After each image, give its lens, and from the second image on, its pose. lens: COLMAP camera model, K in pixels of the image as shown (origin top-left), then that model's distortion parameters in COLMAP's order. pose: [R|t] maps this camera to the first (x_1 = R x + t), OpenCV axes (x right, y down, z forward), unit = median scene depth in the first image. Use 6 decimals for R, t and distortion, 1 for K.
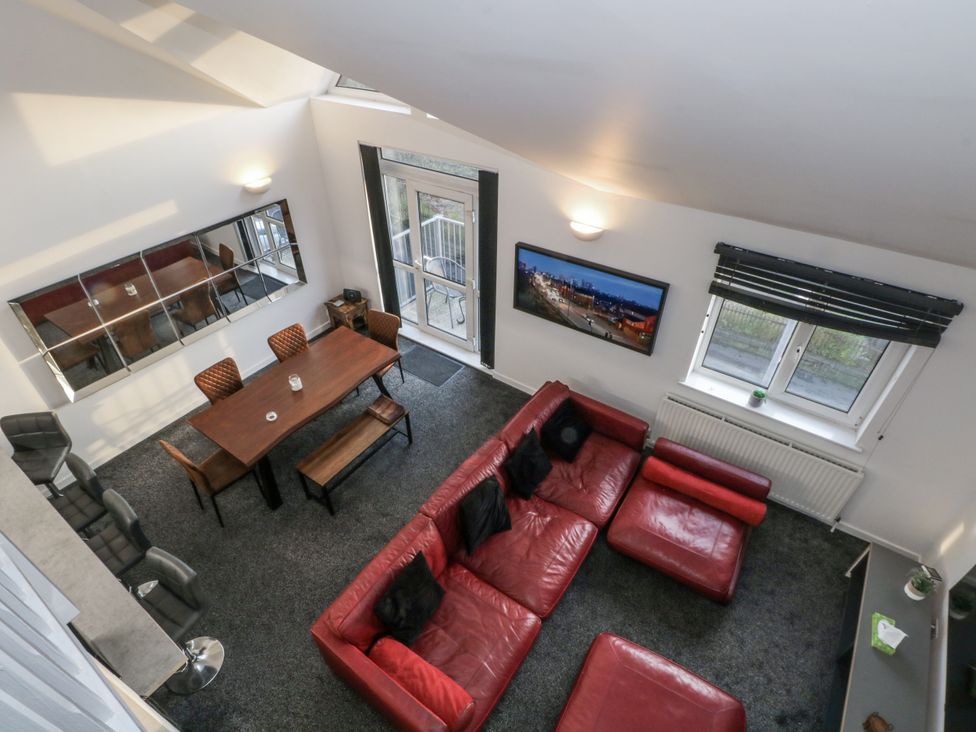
lens RADIAL K [[511.8, 0, 485.8], [0, 511.8, 367.7], [0, 0, 1]] dist [-0.012913, -0.002363]
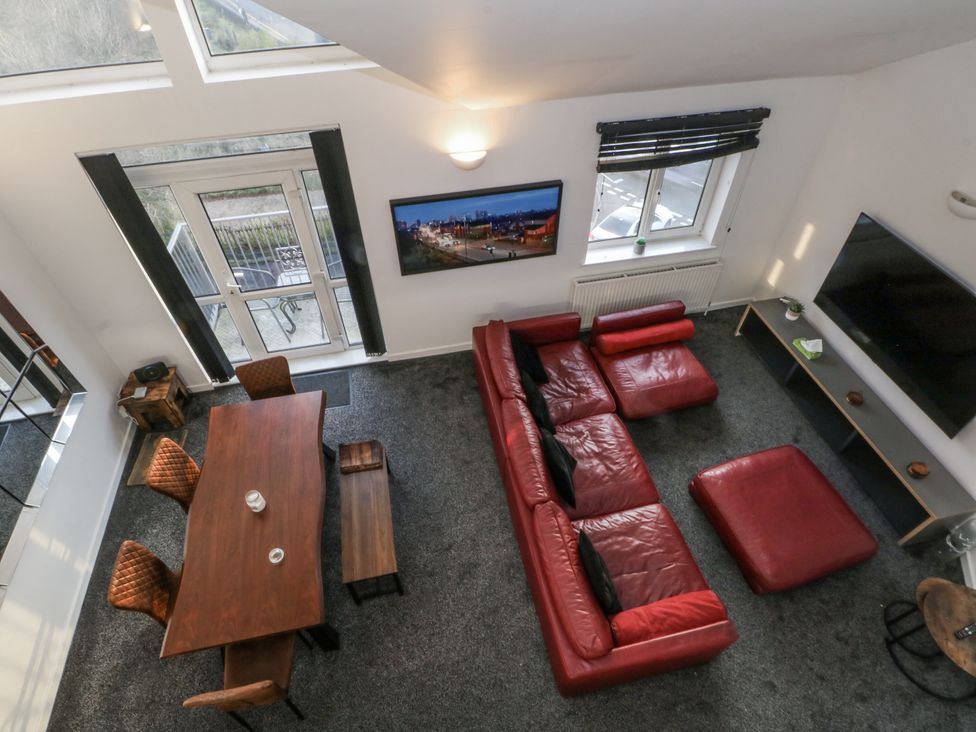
lens RADIAL K [[511.8, 0, 485.8], [0, 511.8, 367.7], [0, 0, 1]] dist [-0.012913, -0.002363]
pose [[0.680288, -0.533563, 0.502513, -0.424636], [0.464270, 0.844217, 0.267864, -0.172991], [-0.567152, 0.051077, 0.822028, 0.233299]]
